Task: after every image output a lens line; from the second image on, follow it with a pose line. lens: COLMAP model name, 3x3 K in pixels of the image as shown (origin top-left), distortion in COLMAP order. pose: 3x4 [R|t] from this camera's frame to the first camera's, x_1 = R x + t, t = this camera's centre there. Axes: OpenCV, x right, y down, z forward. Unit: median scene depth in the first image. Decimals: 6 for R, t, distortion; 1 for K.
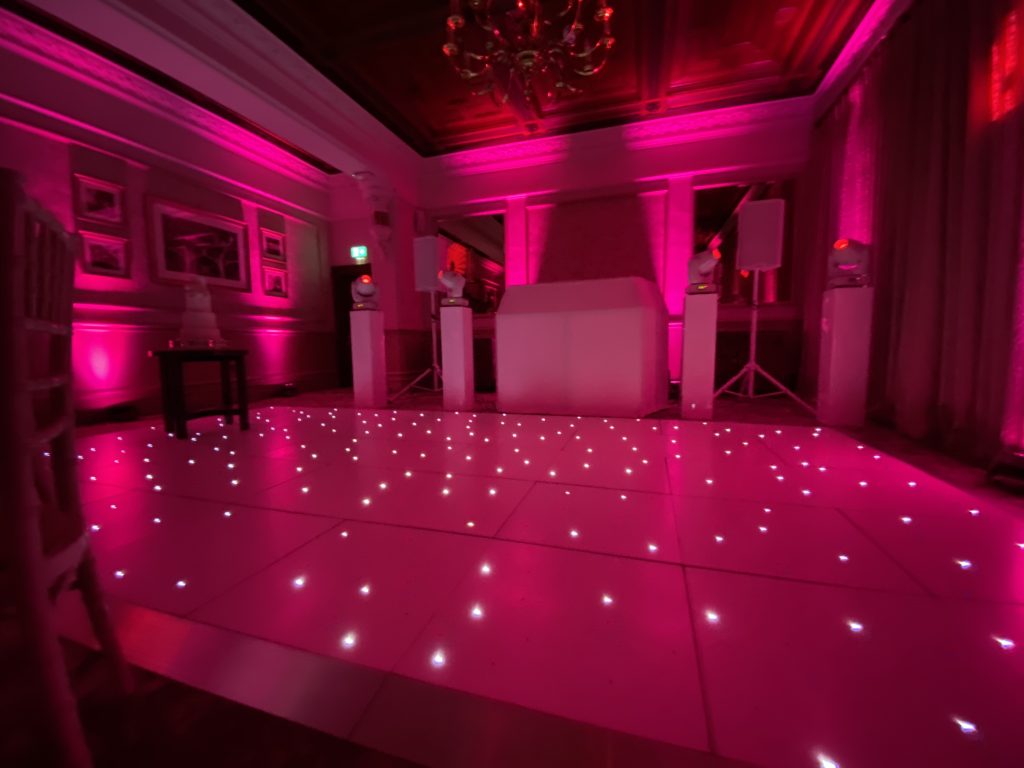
lens RADIAL K [[417.5, 0, 512.0], [0, 417.5, 384.0], [0, 0, 1]] dist [0.015318, -0.016633]
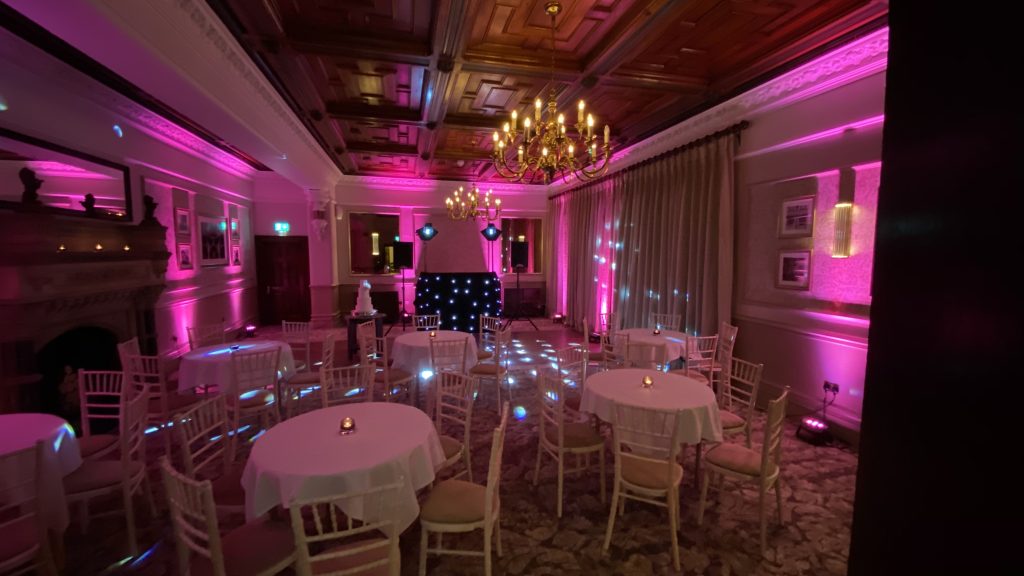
lens RADIAL K [[411.5, 0, 512.0], [0, 411.5, 288.0], [0, 0, 1]] dist [0.049471, -0.041608]
pose [[0.848851, -0.023459, 0.528112, -0.544657], [0.030204, 0.999535, -0.004149, -0.105001], [-0.527769, 0.019474, 0.849165, -0.673503]]
